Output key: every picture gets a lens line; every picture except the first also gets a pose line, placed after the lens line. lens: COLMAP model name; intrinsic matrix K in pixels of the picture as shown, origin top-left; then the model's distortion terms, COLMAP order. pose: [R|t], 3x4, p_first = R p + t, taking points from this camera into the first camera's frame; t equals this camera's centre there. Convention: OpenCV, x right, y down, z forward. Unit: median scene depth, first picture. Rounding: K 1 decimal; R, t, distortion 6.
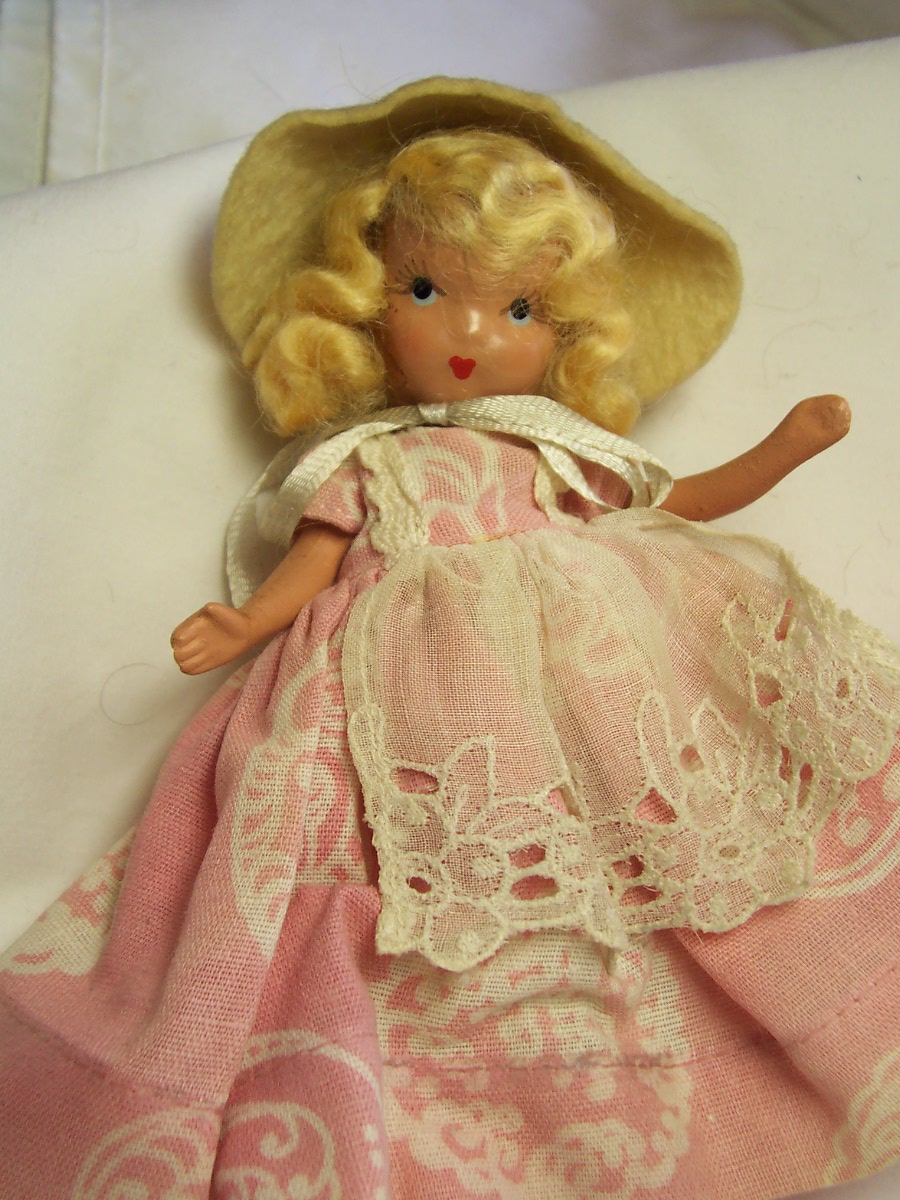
lens RADIAL K [[1319.6, 0, 449.3], [0, 1319.6, 628.9], [0, 0, 1]] dist [-0.216893, 0.208645]
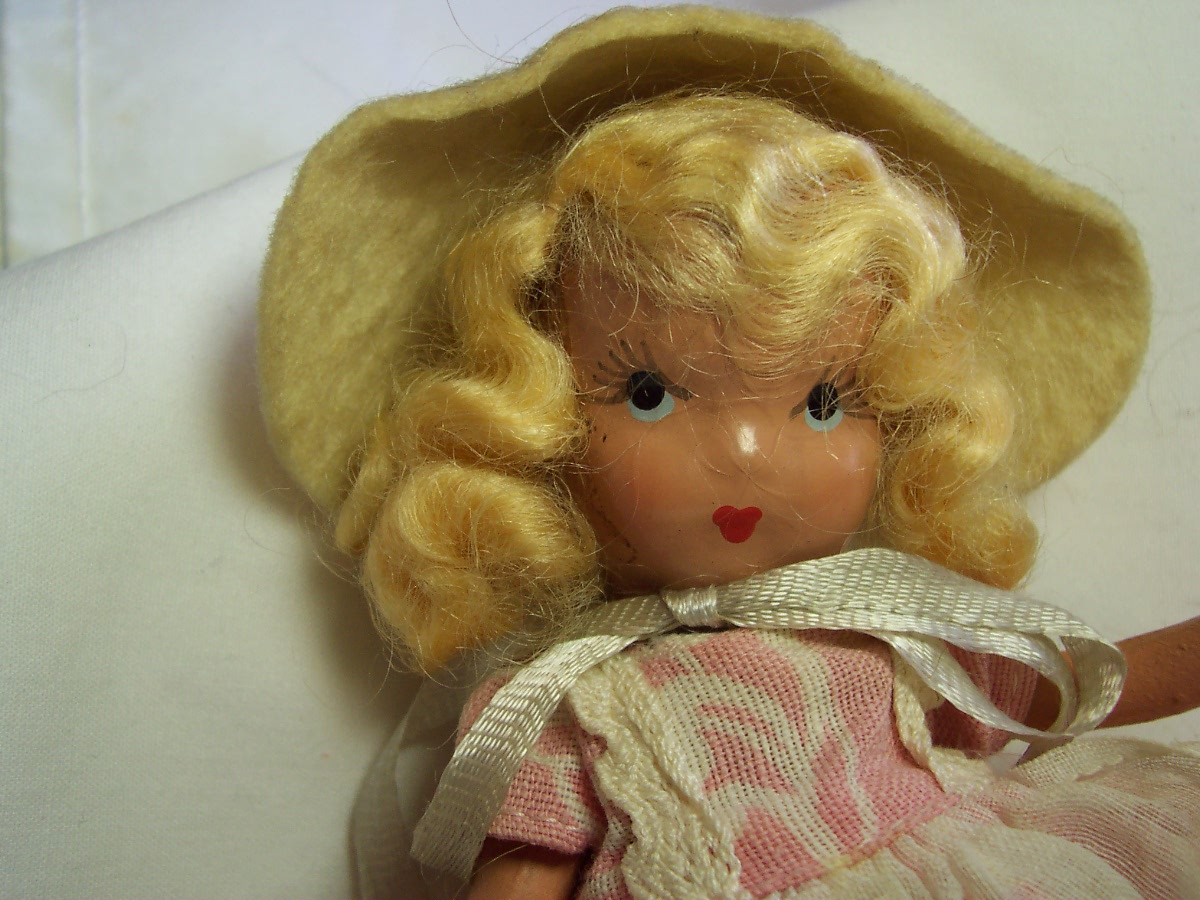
lens RADIAL K [[1319.6, 0, 600.0], [0, 1319.6, 450.0], [0, 0, 1]] dist [-0.216893, 0.208645]
pose [[0.990072, -0.137999, 0.026699, -0.061067], [0.140121, 0.983993, -0.110109, -0.188126], [-0.011077, 0.112757, 0.993561, 0.476416]]
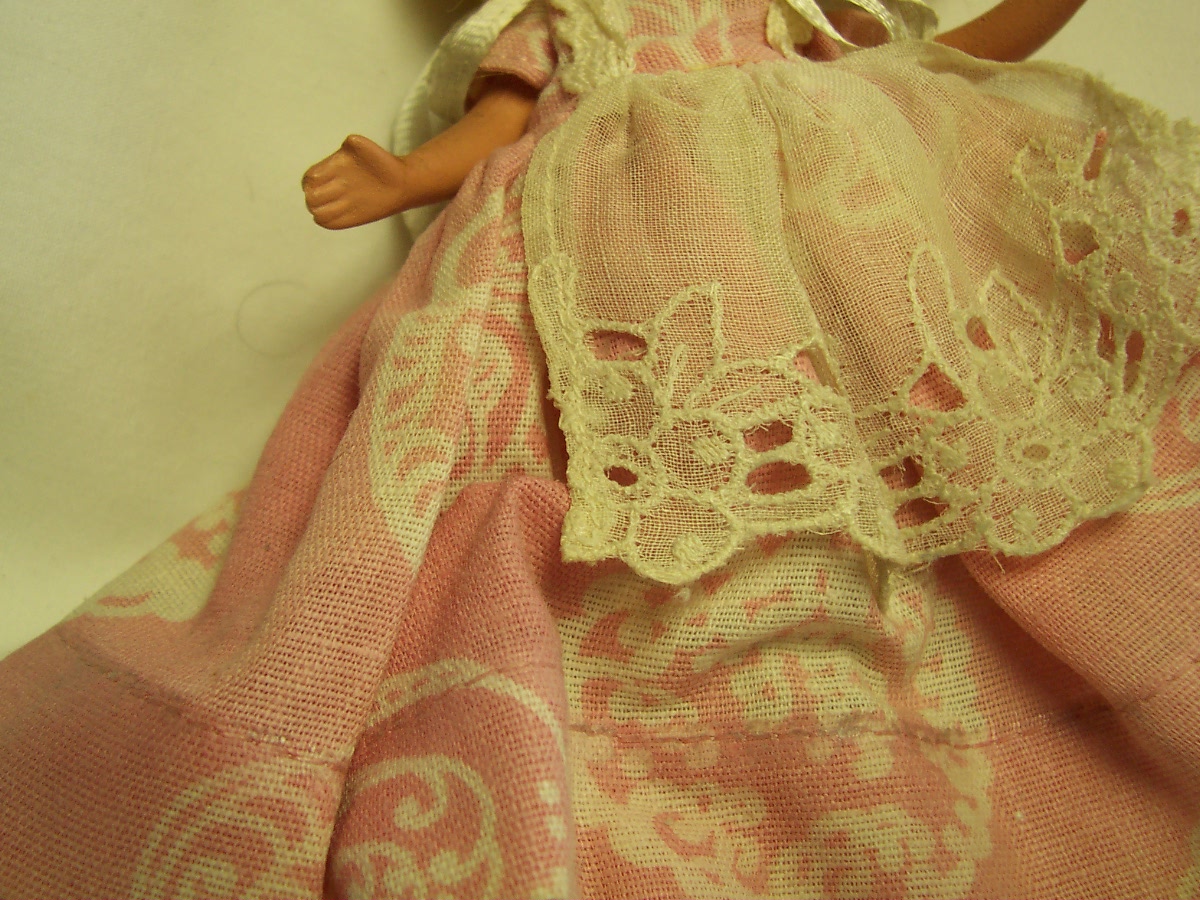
lens RADIAL K [[1319.6, 0, 600.0], [0, 1319.6, 450.0], [0, 0, 1]] dist [-0.216893, 0.208645]
pose [[0.998135, -0.009374, -0.060318, 0.008867], [0.007935, 0.999679, -0.024063, 0.177847], [0.060524, 0.023539, 0.997889, 0.230369]]
